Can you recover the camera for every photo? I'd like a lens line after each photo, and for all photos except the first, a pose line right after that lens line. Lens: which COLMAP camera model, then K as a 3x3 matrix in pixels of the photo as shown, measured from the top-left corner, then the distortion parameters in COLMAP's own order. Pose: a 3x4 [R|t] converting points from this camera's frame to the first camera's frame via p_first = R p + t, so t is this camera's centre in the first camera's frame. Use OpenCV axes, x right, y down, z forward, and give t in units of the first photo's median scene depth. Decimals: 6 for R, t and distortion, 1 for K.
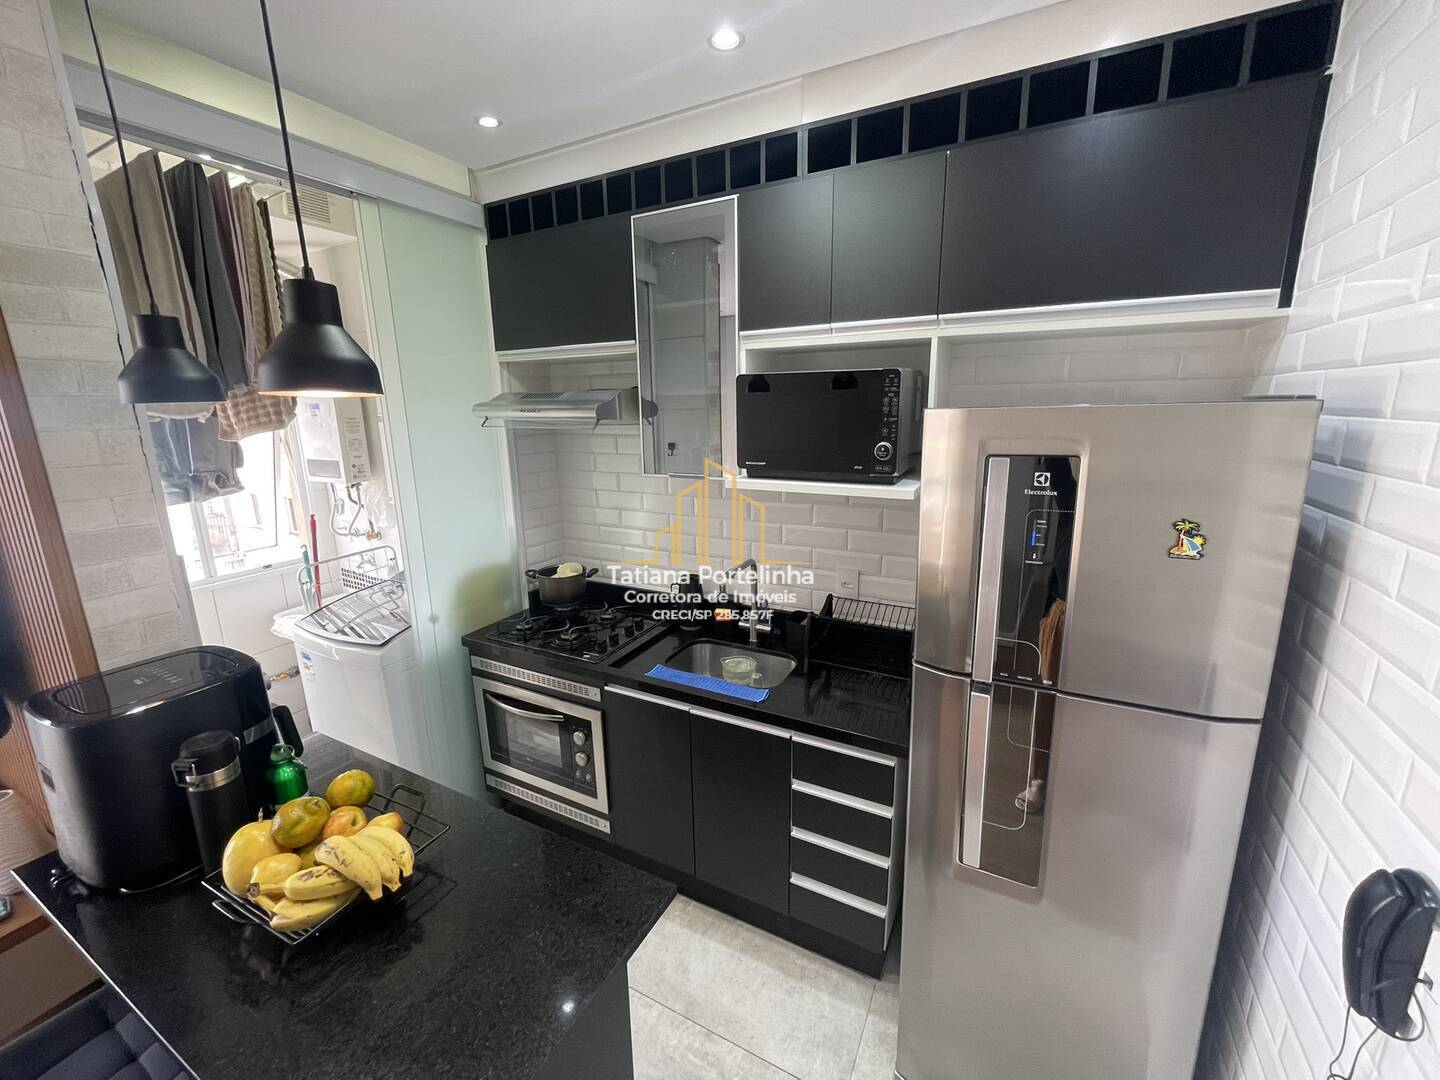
lens RADIAL K [[581.4, 0, 717.8], [0, 581.4, 535.1], [0, 0, 1]] dist [-0.003833, 0.000062]
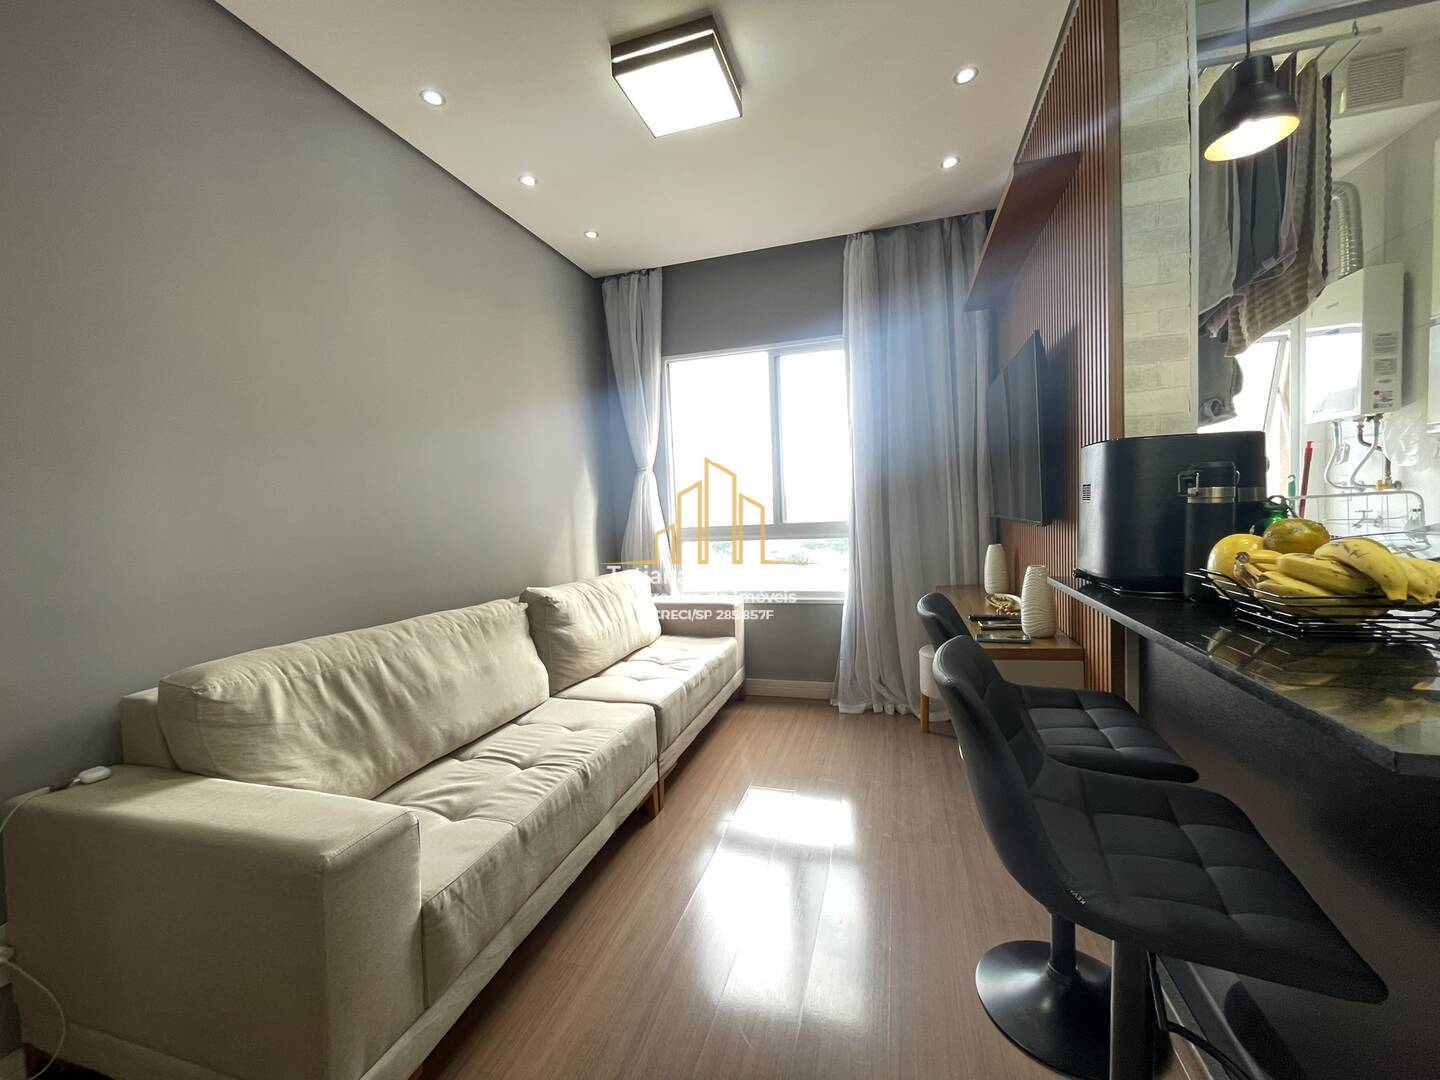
lens RADIAL K [[579.9, 0, 718.2], [0, 579.9, 534.5], [0, 0, 1]] dist [-0.001681, -0.000677]
pose [[0.195134, 0.058381, -0.979037, 0.008731], [-0.176686, 0.983988, 0.023460, 0.295842], [0.964730, 0.168405, 0.202325, -0.047634]]
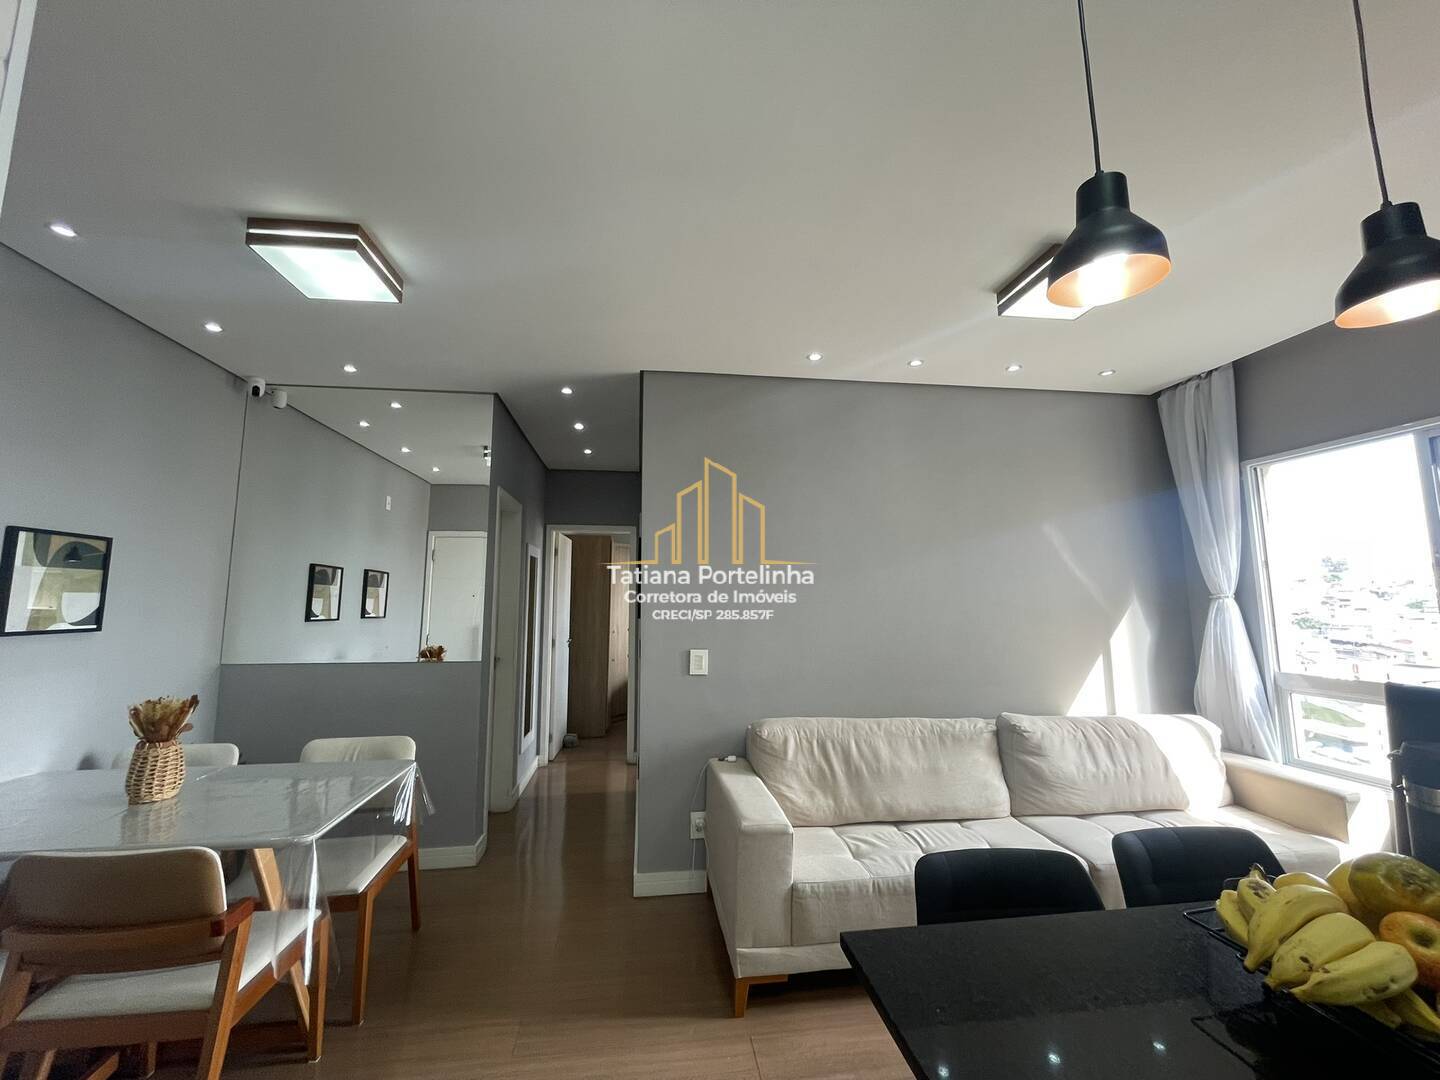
lens RADIAL K [[581.4, 0, 717.8], [0, 581.4, 535.1], [0, 0, 1]] dist [-0.003833, 0.000062]
pose [[-0.811032, -0.046516, -0.583149, 0.142688], [-0.110163, 0.991144, 0.074152, 0.064894], [0.574535, 0.124381, -0.808974, 0.484674]]
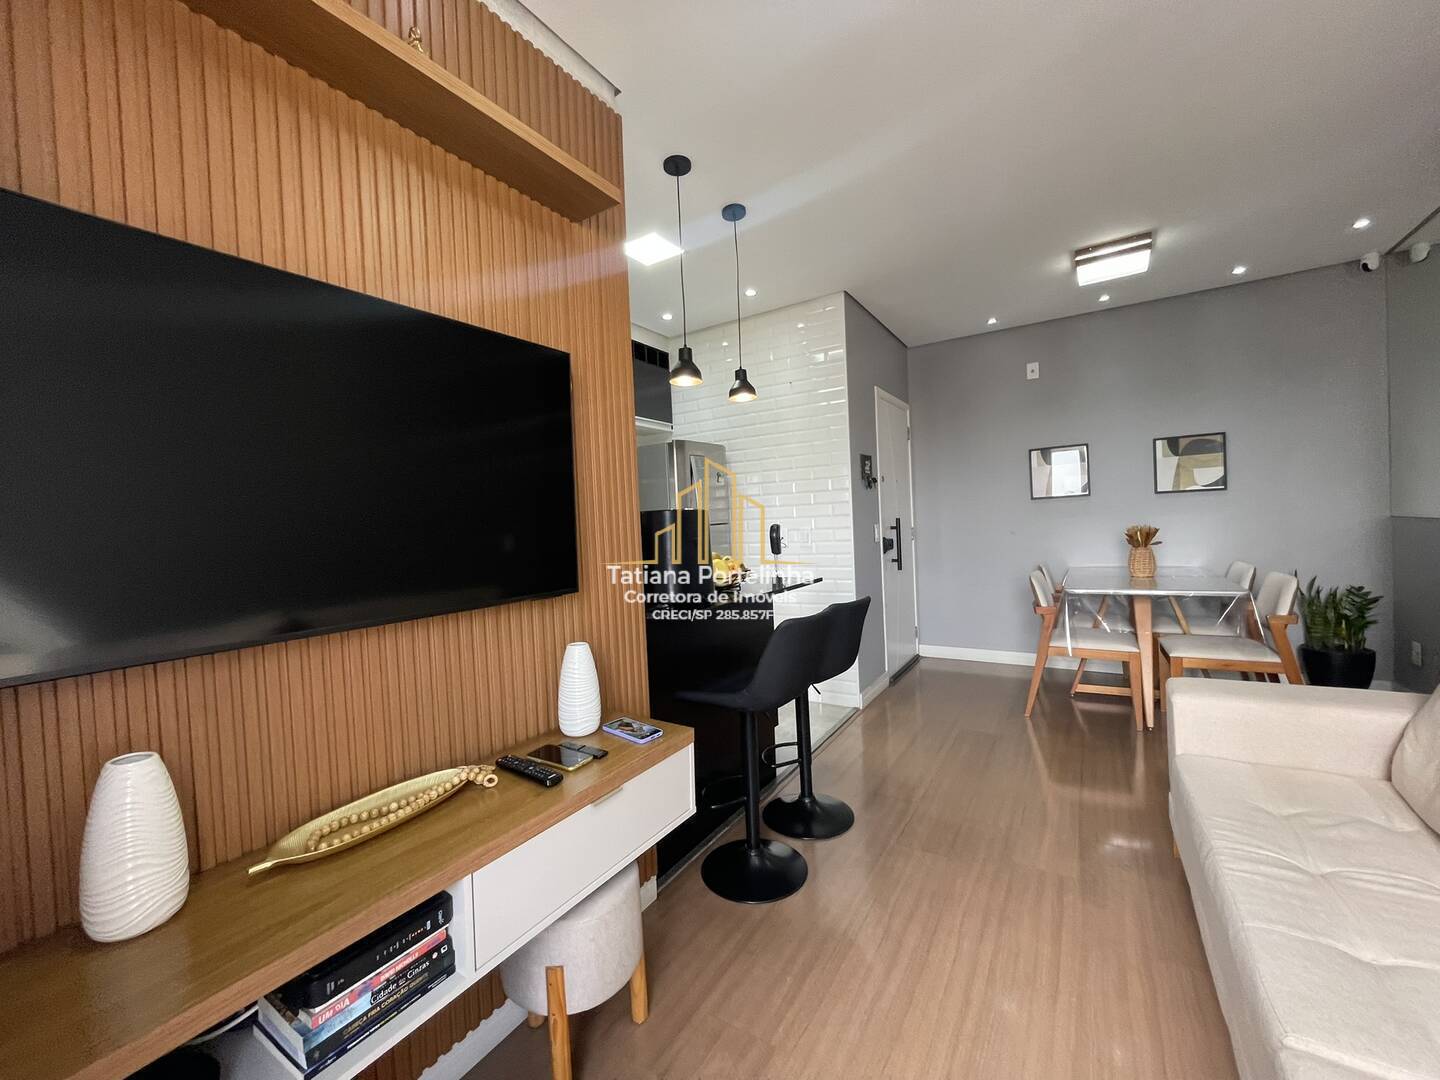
lens RADIAL K [[577.7, 0, 717.8], [0, 577.7, 535.1], [0, 0, 1]] dist [-0.003357, -0.000265]
pose [[0.075987, -0.004784, 0.997097, -1.440545], [0.262006, 0.964944, -0.015337, 0.206094], [-0.962070, 0.262410, 0.074577, 0.362015]]
